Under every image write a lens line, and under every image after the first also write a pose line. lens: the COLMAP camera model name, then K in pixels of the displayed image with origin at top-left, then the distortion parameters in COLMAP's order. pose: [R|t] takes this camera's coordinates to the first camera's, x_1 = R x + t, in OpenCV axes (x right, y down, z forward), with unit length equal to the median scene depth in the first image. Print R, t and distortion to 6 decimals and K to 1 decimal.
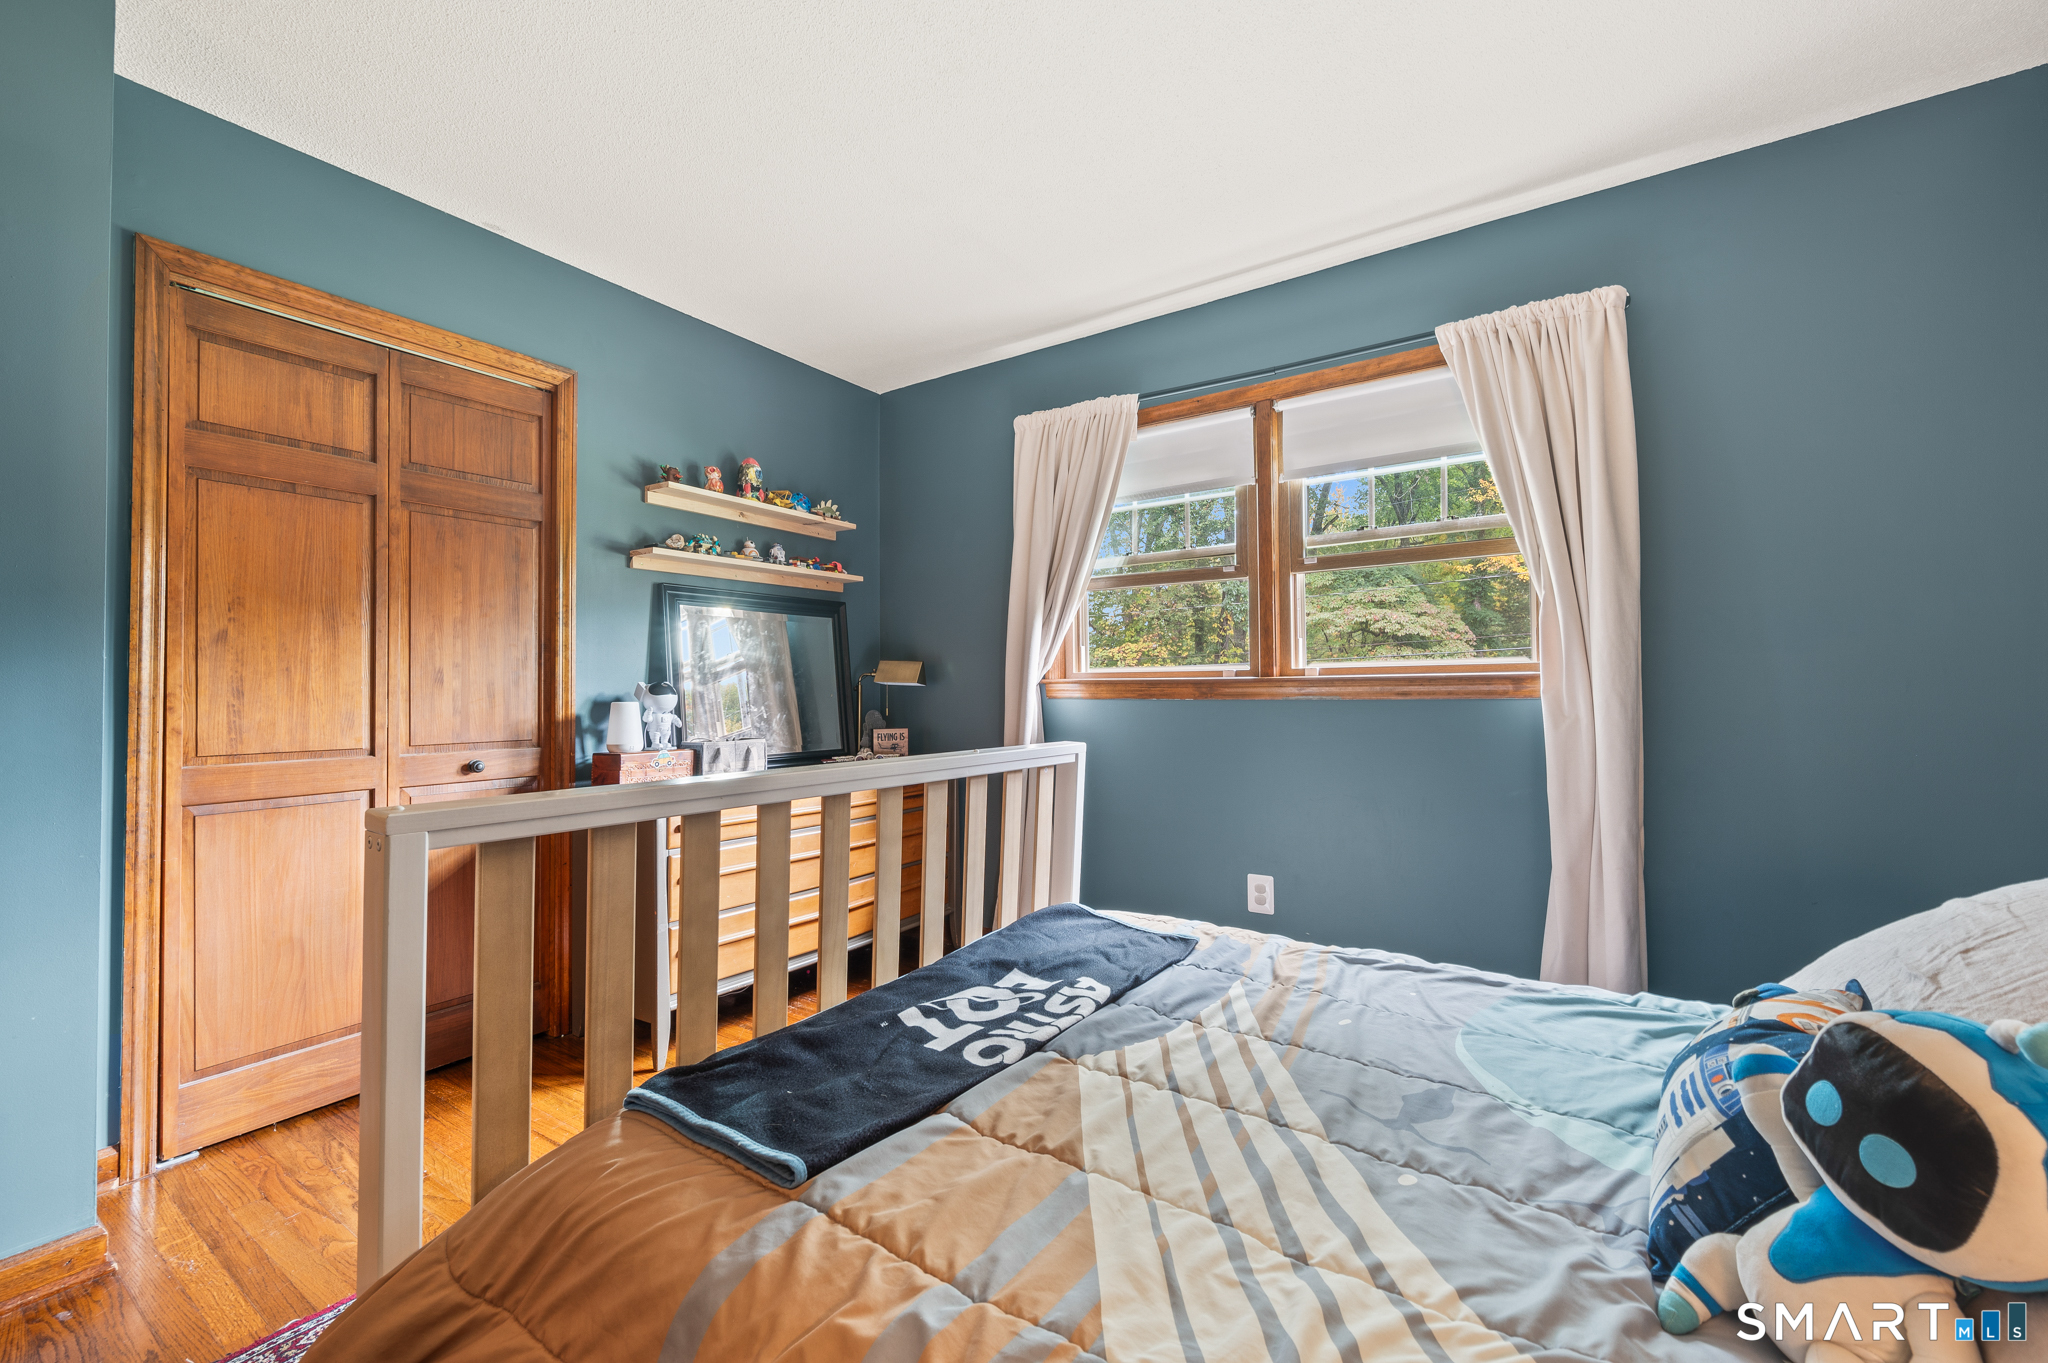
lens RADIAL K [[812.9, 0, 1031.4], [0, 812.9, 666.7], [0, 0, 1]] dist [-0.000208, -0.000251]
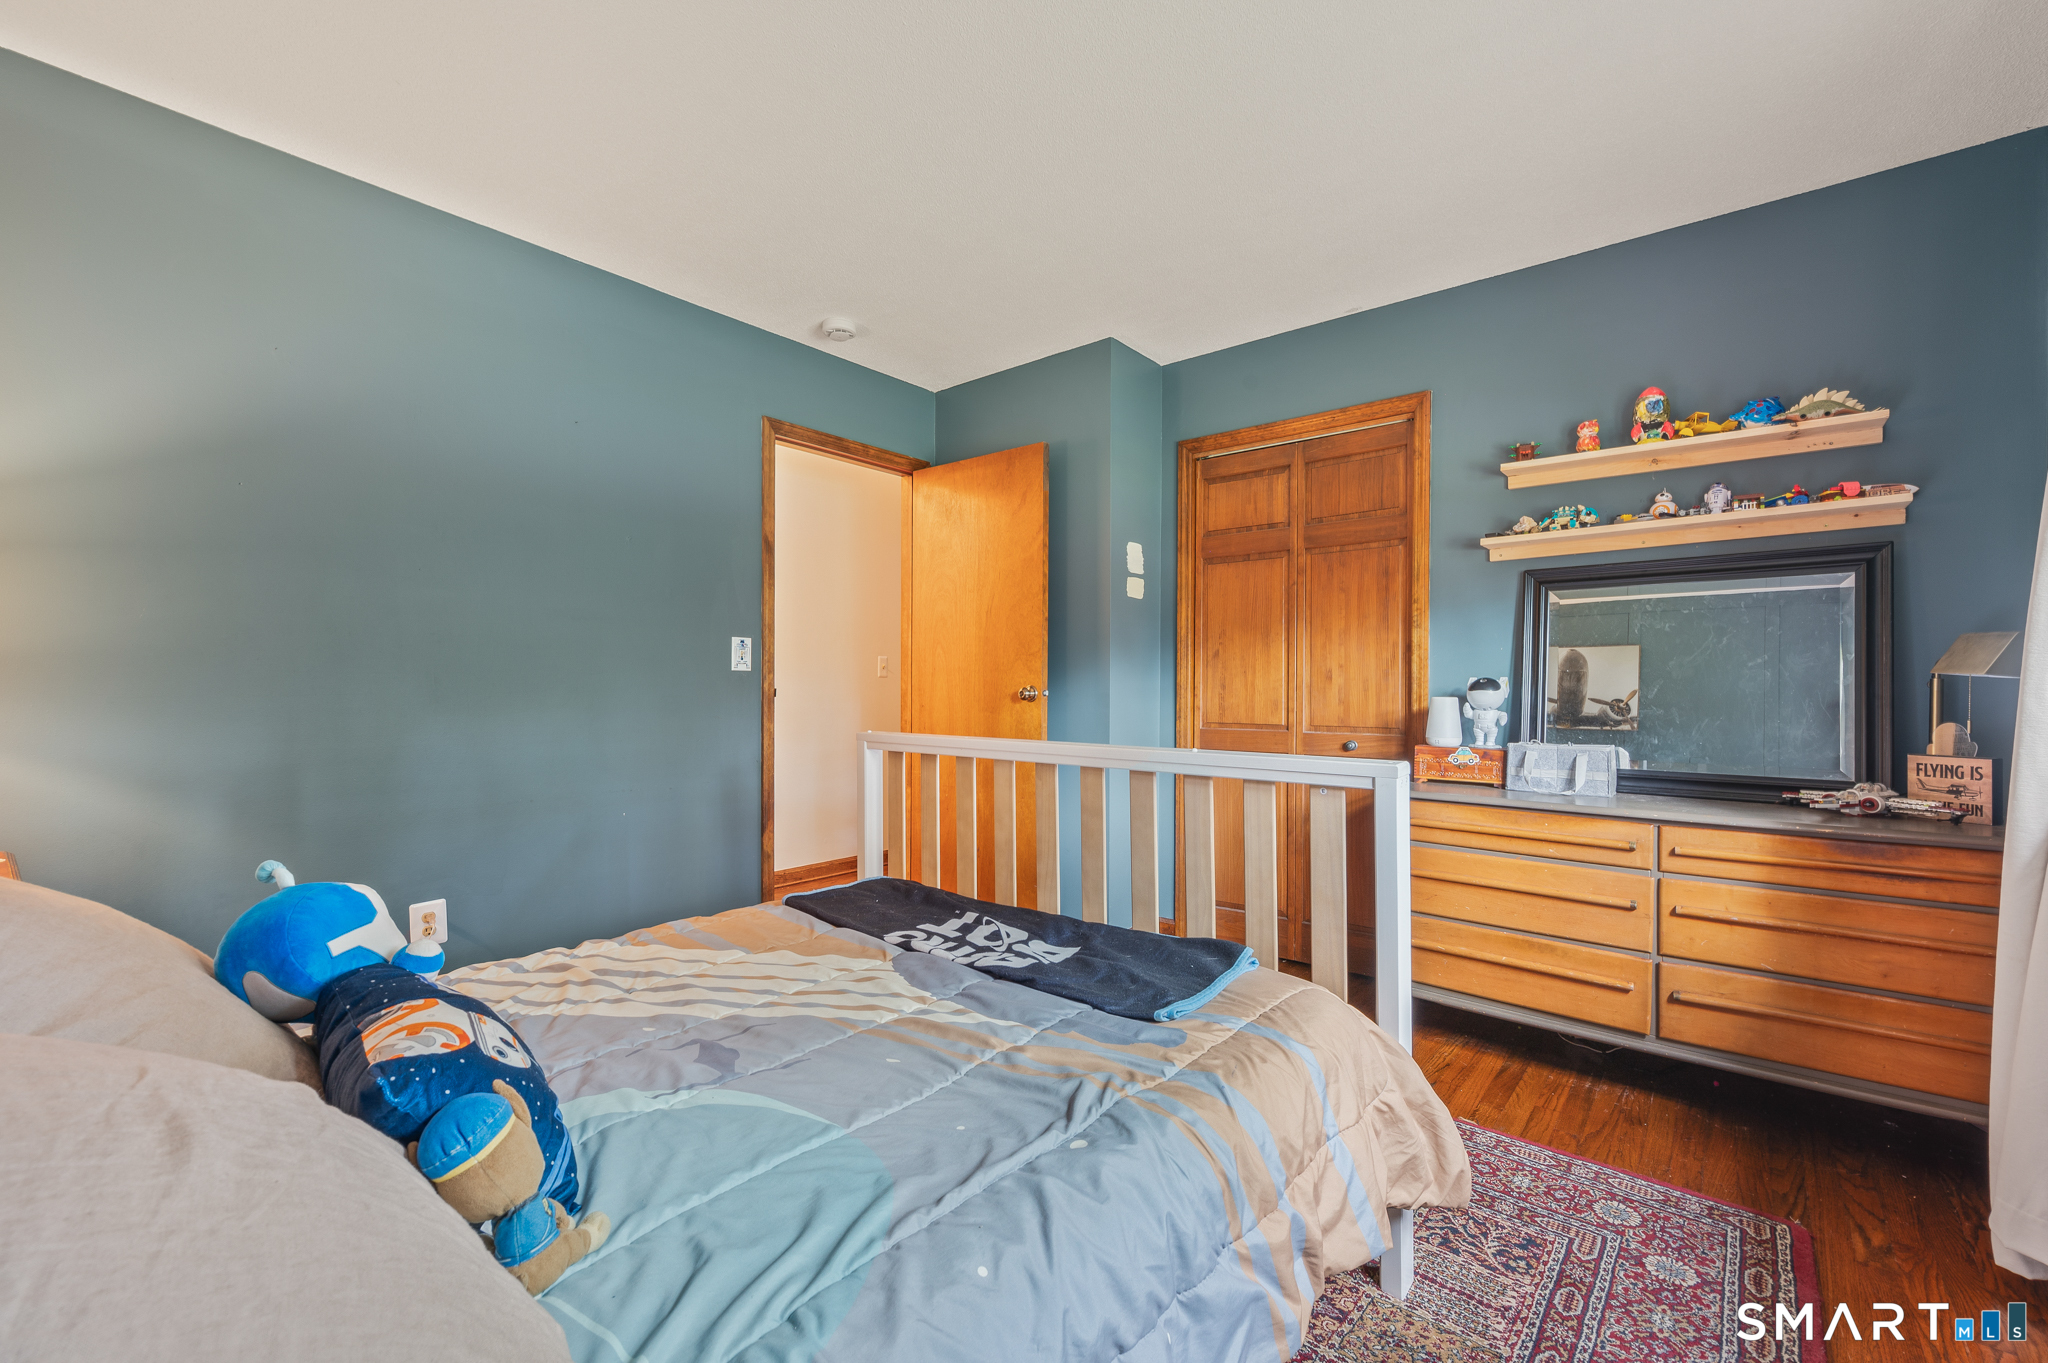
lens RADIAL K [[800.8, 0, 1023.0], [0, 800.8, 688.2], [0, 0, 1]] dist [0.000984, -0.000036]
pose [[-0.069615, 0.008514, -0.997538, 0.596624], [0.026877, 0.999617, 0.006657, 0.011422], [0.997212, -0.026347, -0.069817, 0.579119]]
